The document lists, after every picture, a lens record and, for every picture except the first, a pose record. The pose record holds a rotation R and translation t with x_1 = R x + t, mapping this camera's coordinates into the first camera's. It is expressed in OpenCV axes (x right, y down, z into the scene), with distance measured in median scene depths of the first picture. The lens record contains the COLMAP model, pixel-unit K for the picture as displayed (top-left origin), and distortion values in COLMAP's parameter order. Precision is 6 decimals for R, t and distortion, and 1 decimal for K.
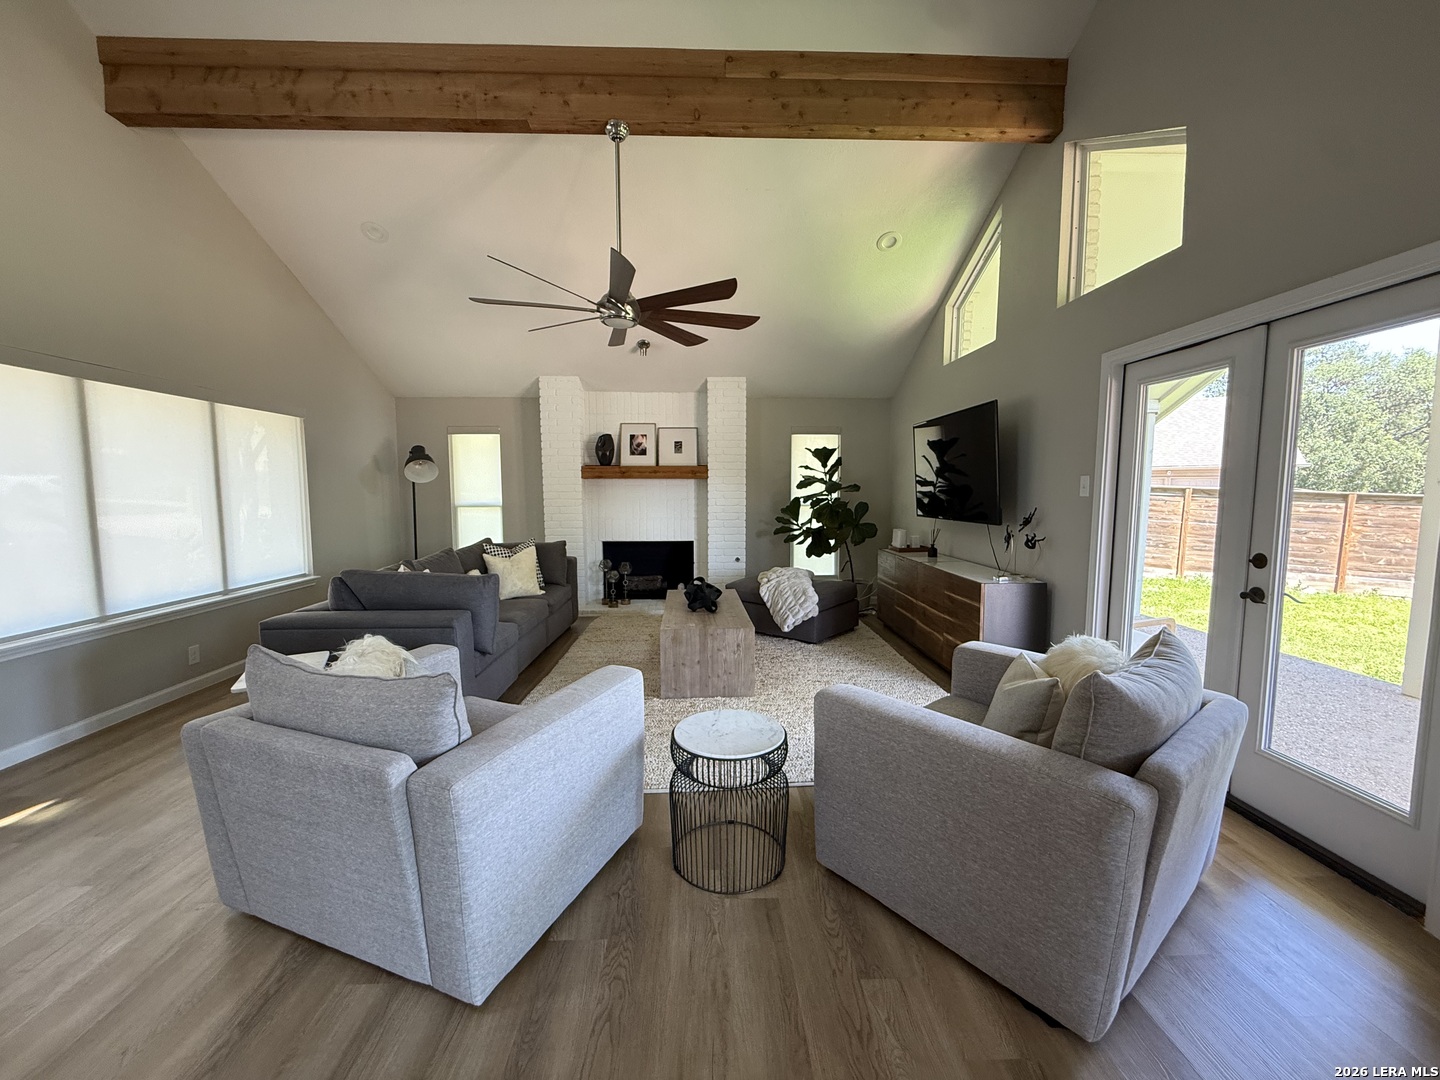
lens RADIAL K [[571.0, 0, 716.7], [0, 571.0, 540.7], [0, 0, 1]] dist [-0.001185, 0.000052]
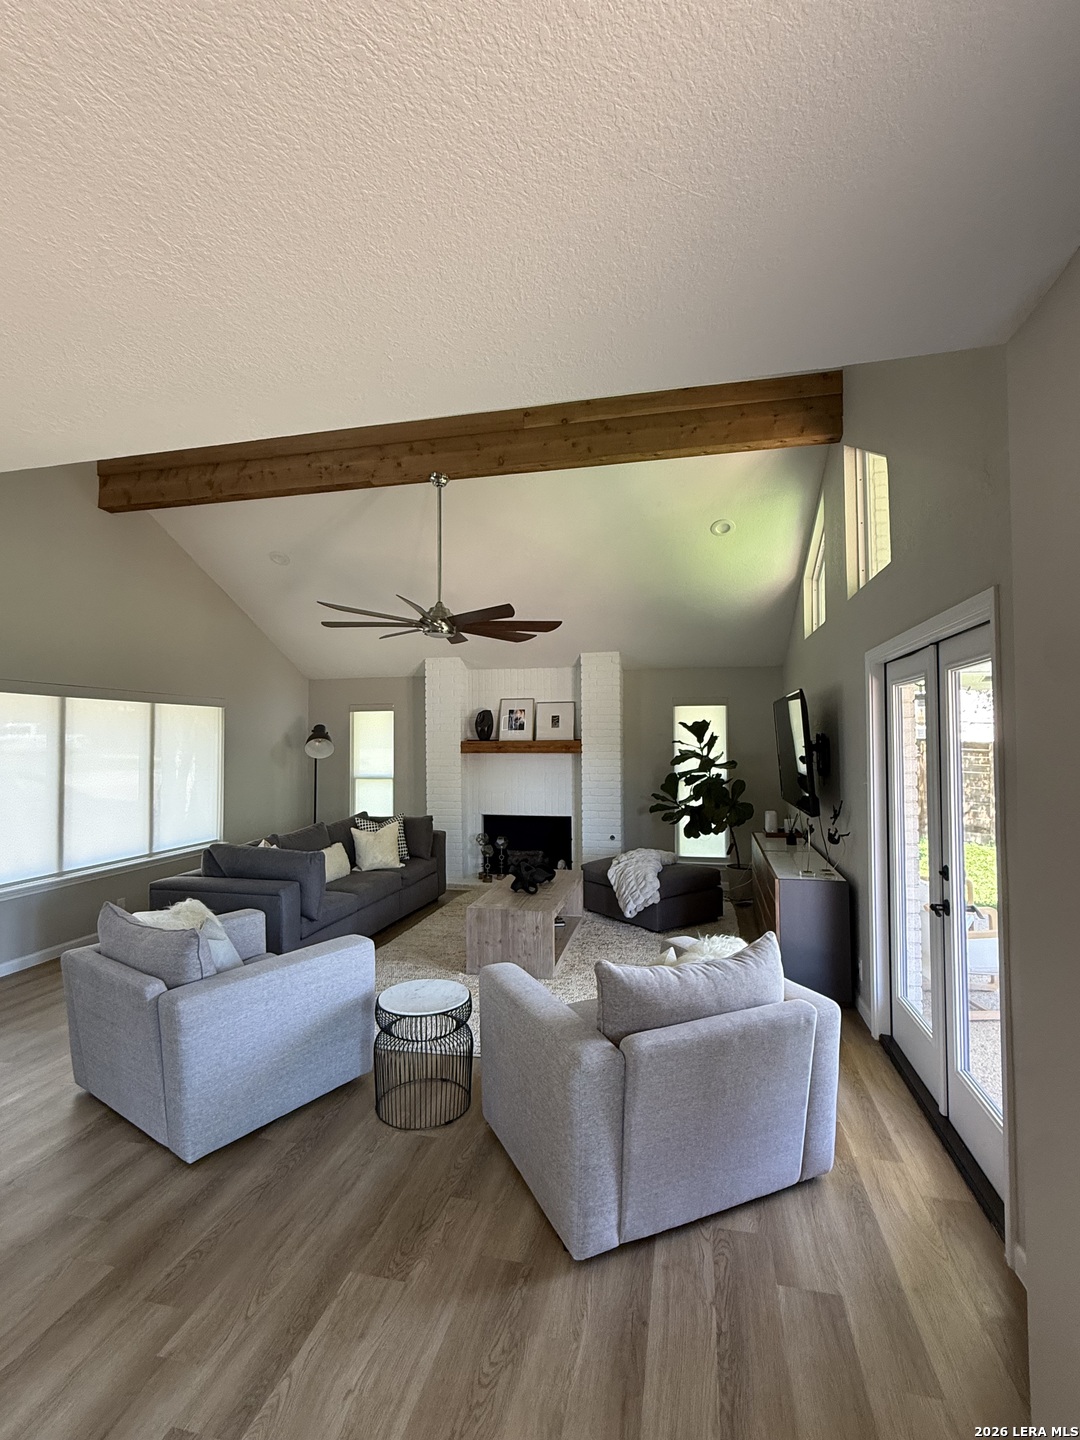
lens RADIAL K [[664.6, 0, 542.9], [0, 664.6, 720.7], [0, 0, 1]] dist [-0.000121, -0.001564]
pose [[0.967838, -0.011453, -0.251313, 0.382659], [-0.018387, 0.993071, -0.116070, -0.055975], [0.250901, 0.116958, 0.960921, -0.230144]]
